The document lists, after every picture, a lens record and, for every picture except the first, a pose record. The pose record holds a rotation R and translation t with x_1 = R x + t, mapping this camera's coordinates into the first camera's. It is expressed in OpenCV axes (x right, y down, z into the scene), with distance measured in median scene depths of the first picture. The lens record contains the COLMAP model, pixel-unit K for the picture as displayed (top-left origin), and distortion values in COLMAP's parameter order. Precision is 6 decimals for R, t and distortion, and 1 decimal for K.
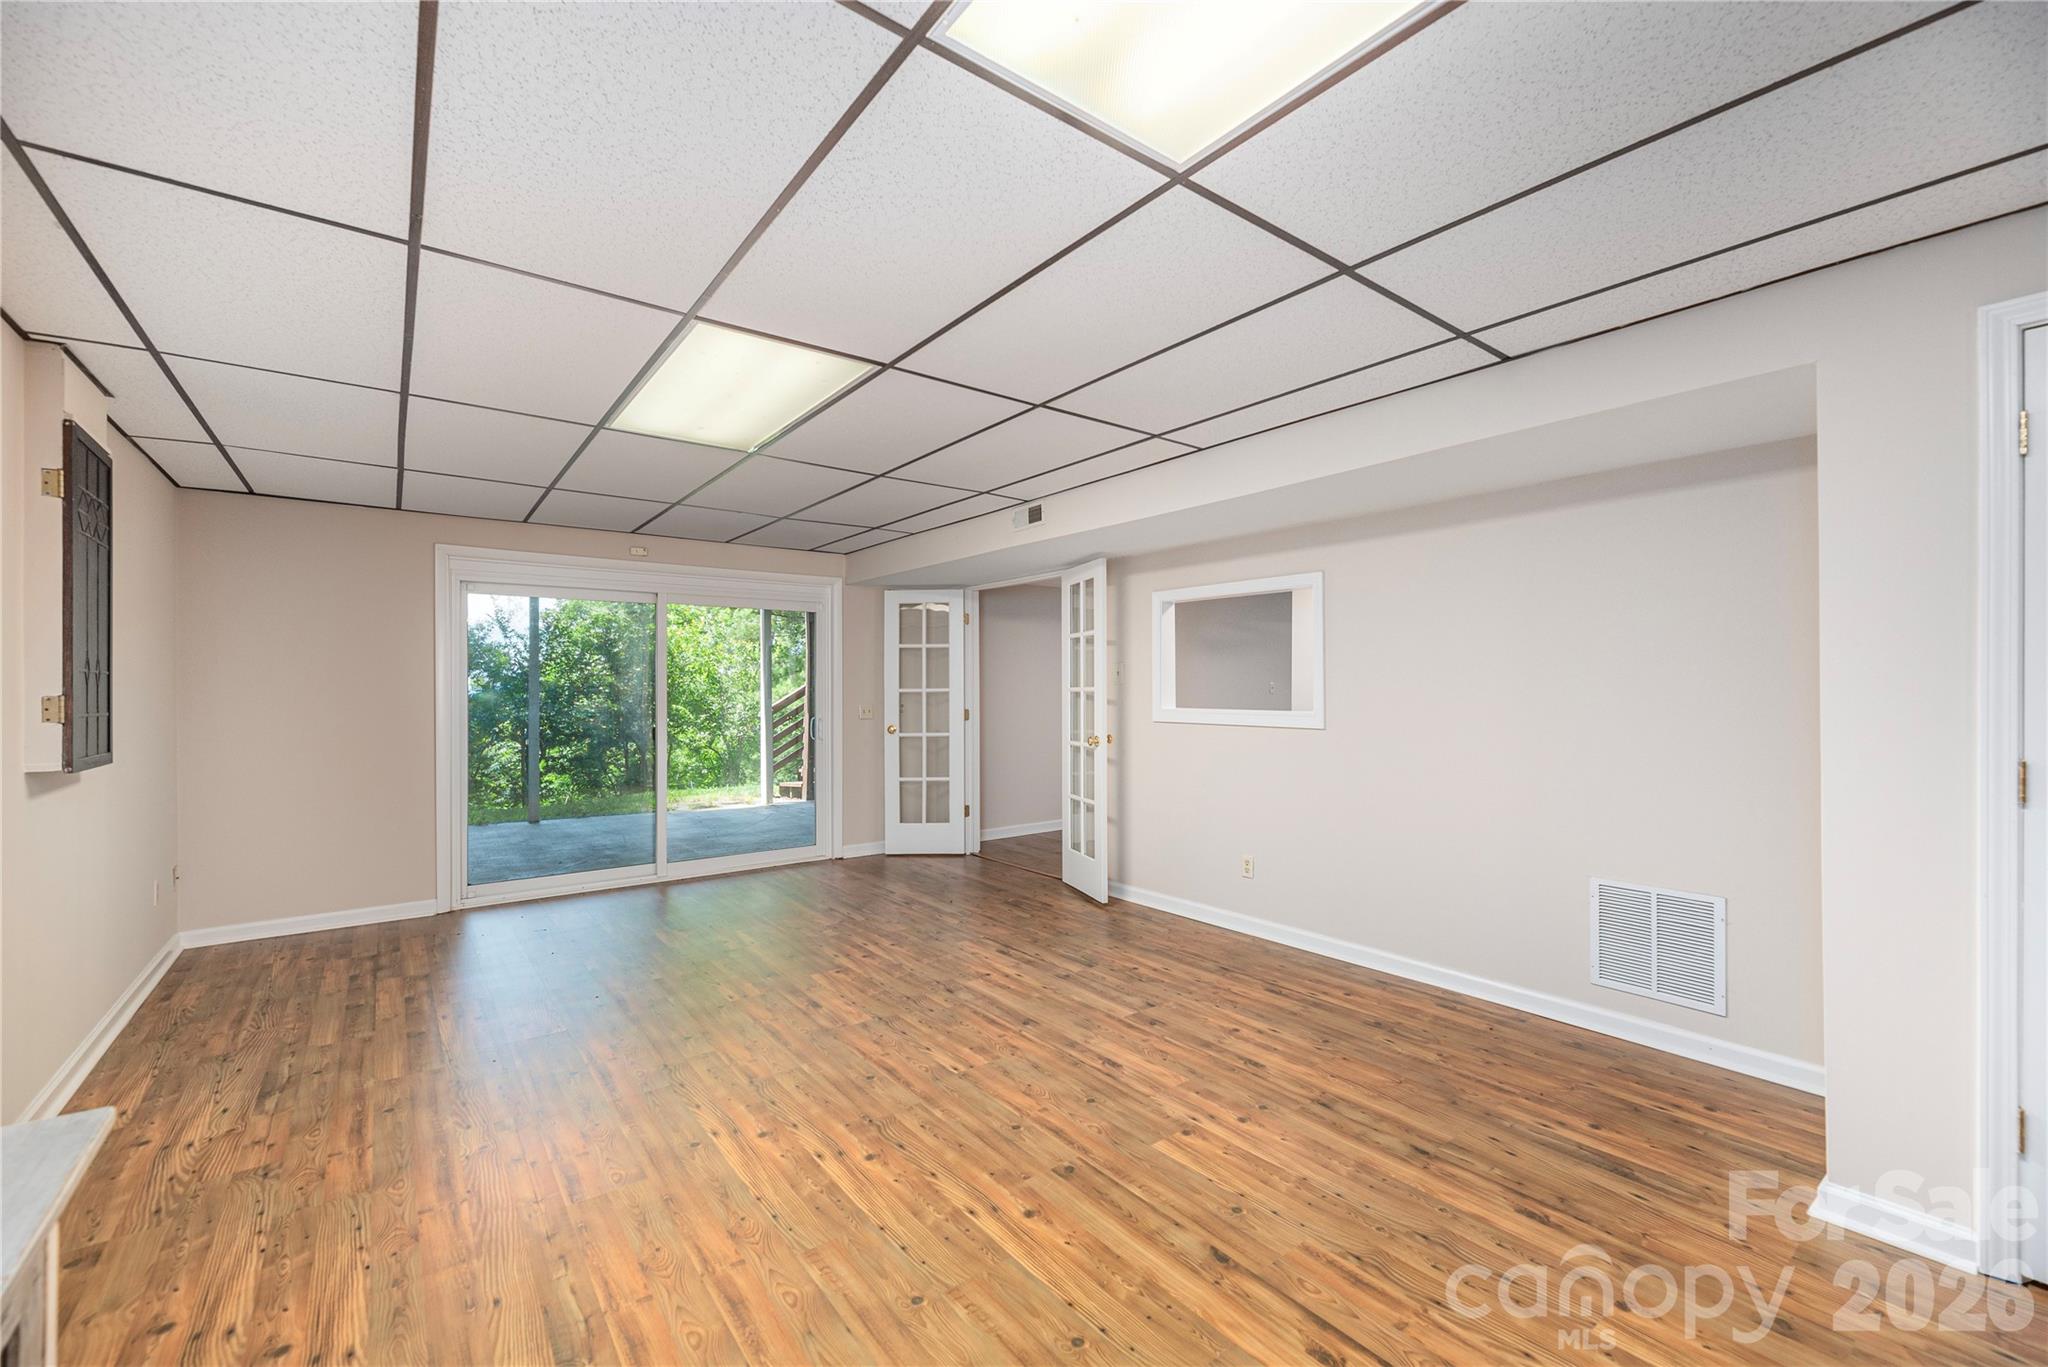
lens RADIAL K [[844.1, 0, 1021.6], [0, 844.1, 685.0], [0, 0, 1]] dist [-0.002307, 0.000128]
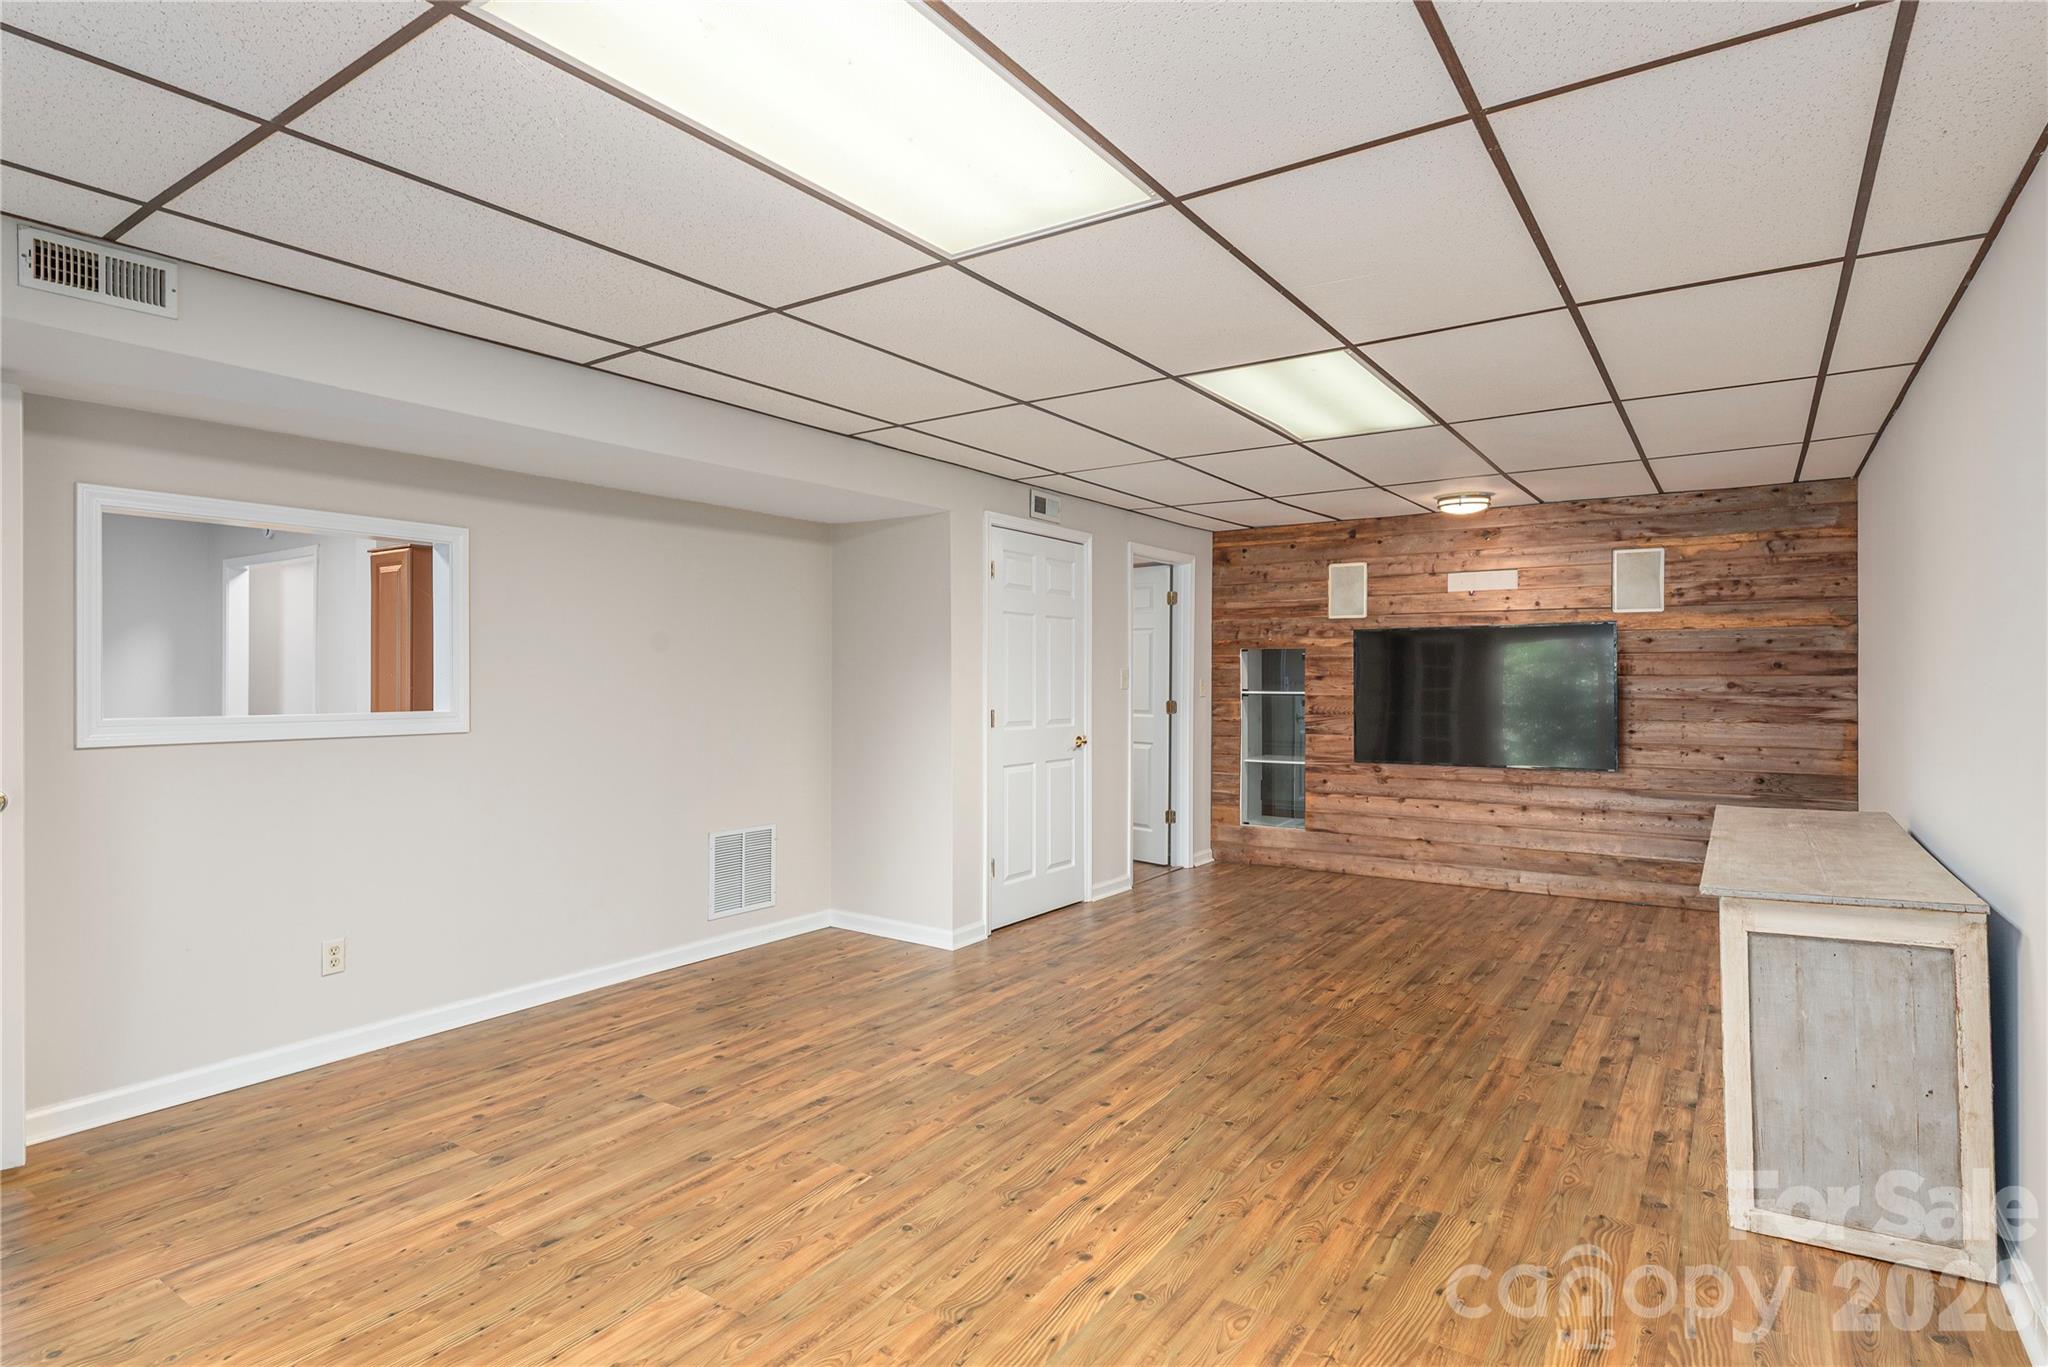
lens RADIAL K [[1070.7, 0, 1020.8], [0, 1070.7, 679.6], [0, 0, 1]] dist [-0.000111, -0.000278]
pose [[-0.320485, 0.001458, 0.947252, -0.987925], [-0.001195, 0.999997, -0.001944, 0.004972], [-0.947253, -0.001755, -0.320482, 1.112354]]
